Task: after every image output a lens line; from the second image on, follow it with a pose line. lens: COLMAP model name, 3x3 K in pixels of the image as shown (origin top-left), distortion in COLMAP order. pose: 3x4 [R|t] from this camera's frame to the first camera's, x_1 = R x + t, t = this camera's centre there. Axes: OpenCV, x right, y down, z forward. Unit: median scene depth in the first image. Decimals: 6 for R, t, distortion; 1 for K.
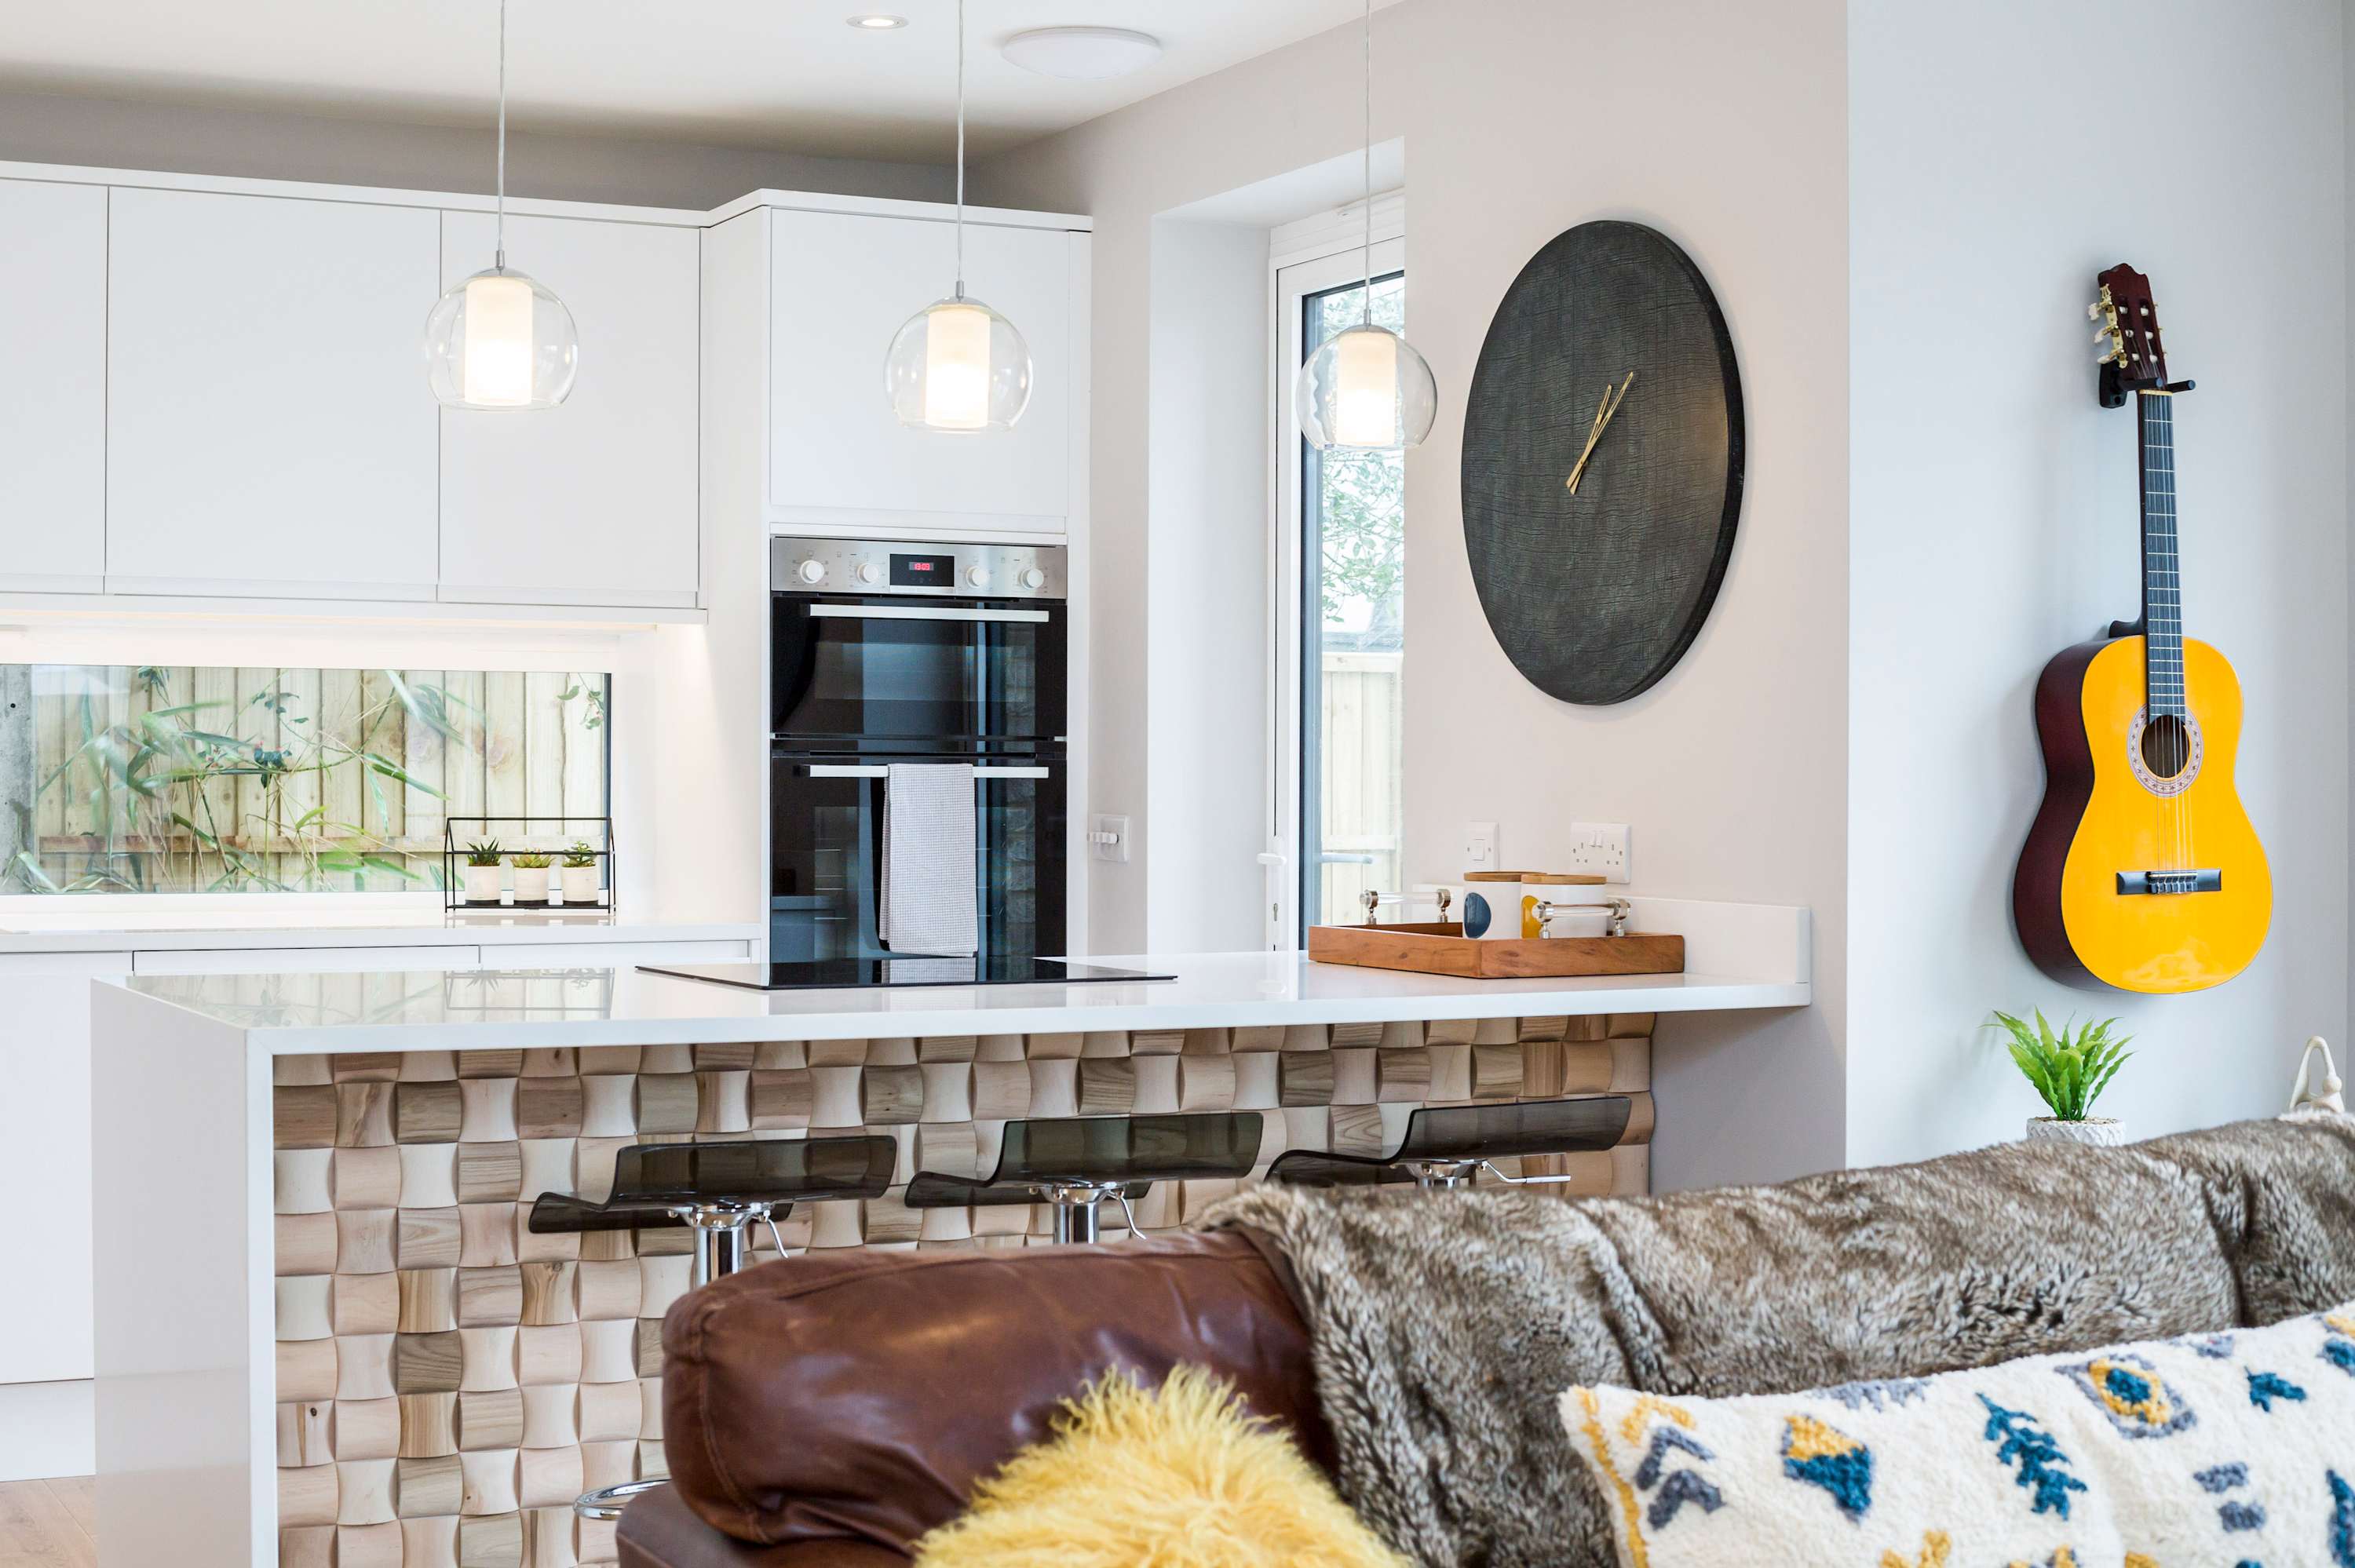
lens RADIAL K [[3482.0, 0, 1175.5], [0, 3482.0, 772.5], [0, 0, 1]] dist [-0.117620, 0.000000]
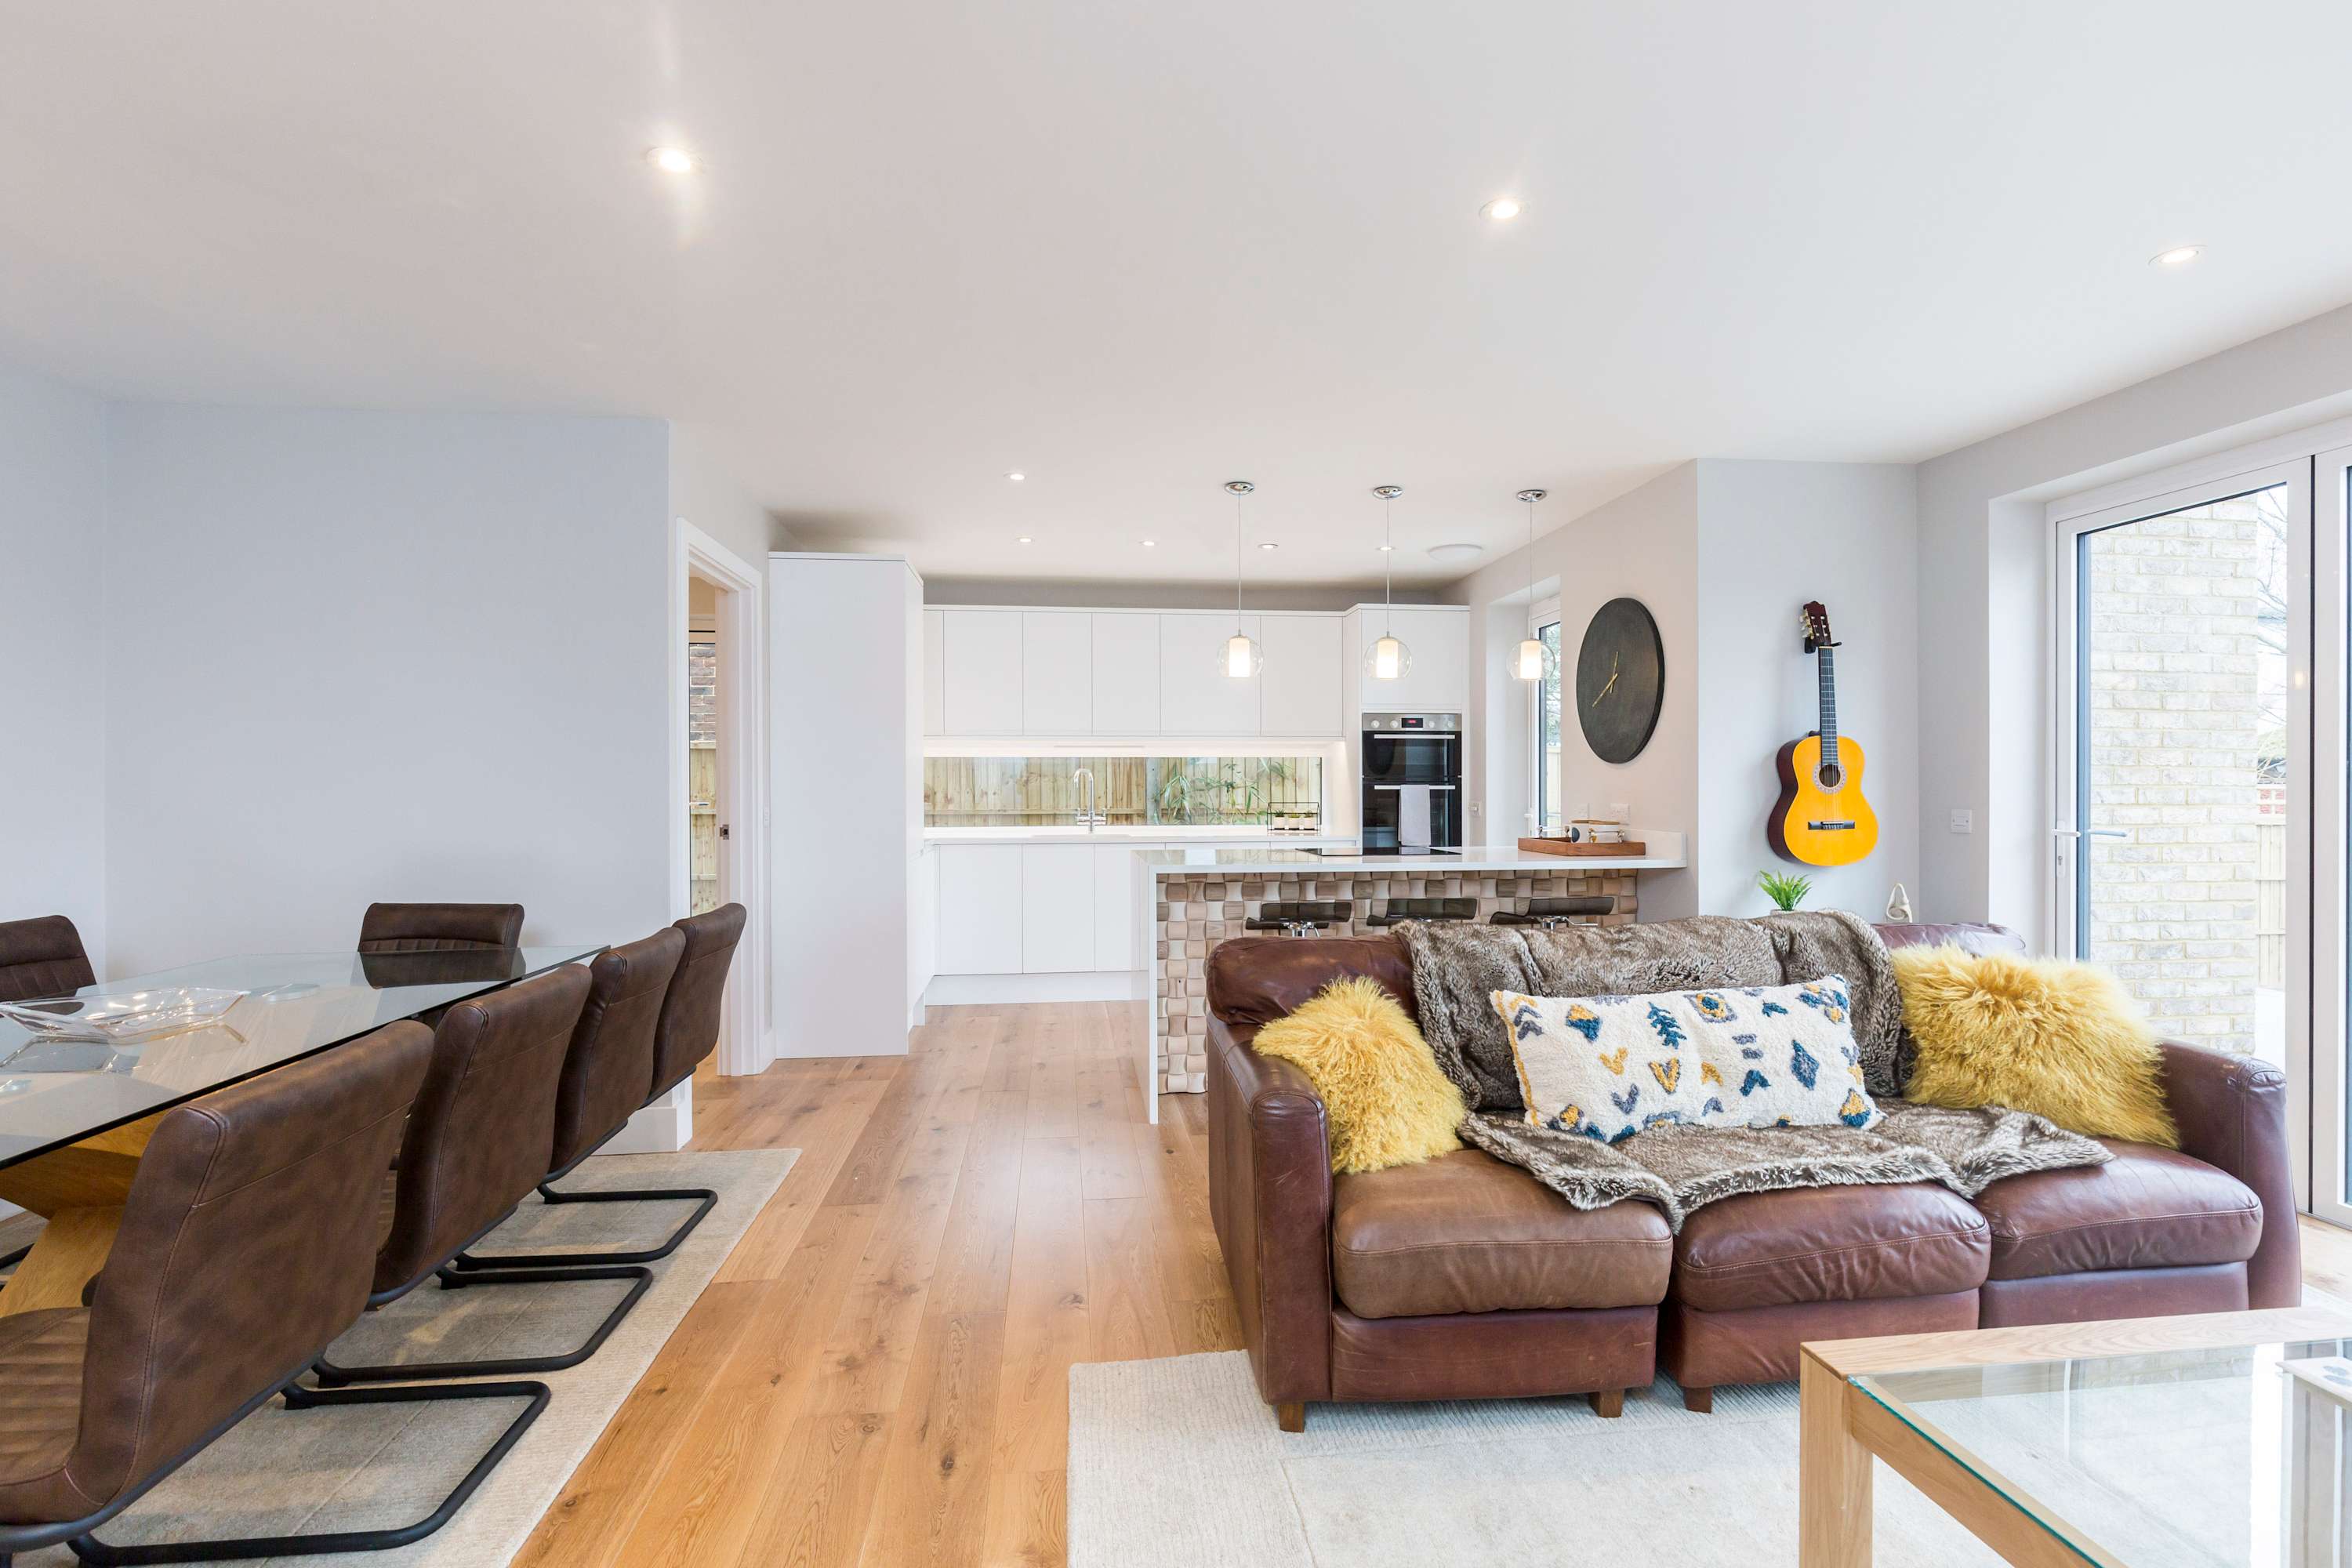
lens RADIAL K [[1101.1, 0, 1193.8], [0, 1101.1, 783.2], [0, 0, 1]] dist [-0.000193, -0.000065]
pose [[0.940973, -0.007118, -0.338406, 0.107463], [0.005720, 0.999970, -0.005127, -0.000123], [0.338433, 0.002889, 0.940986, 0.002714]]
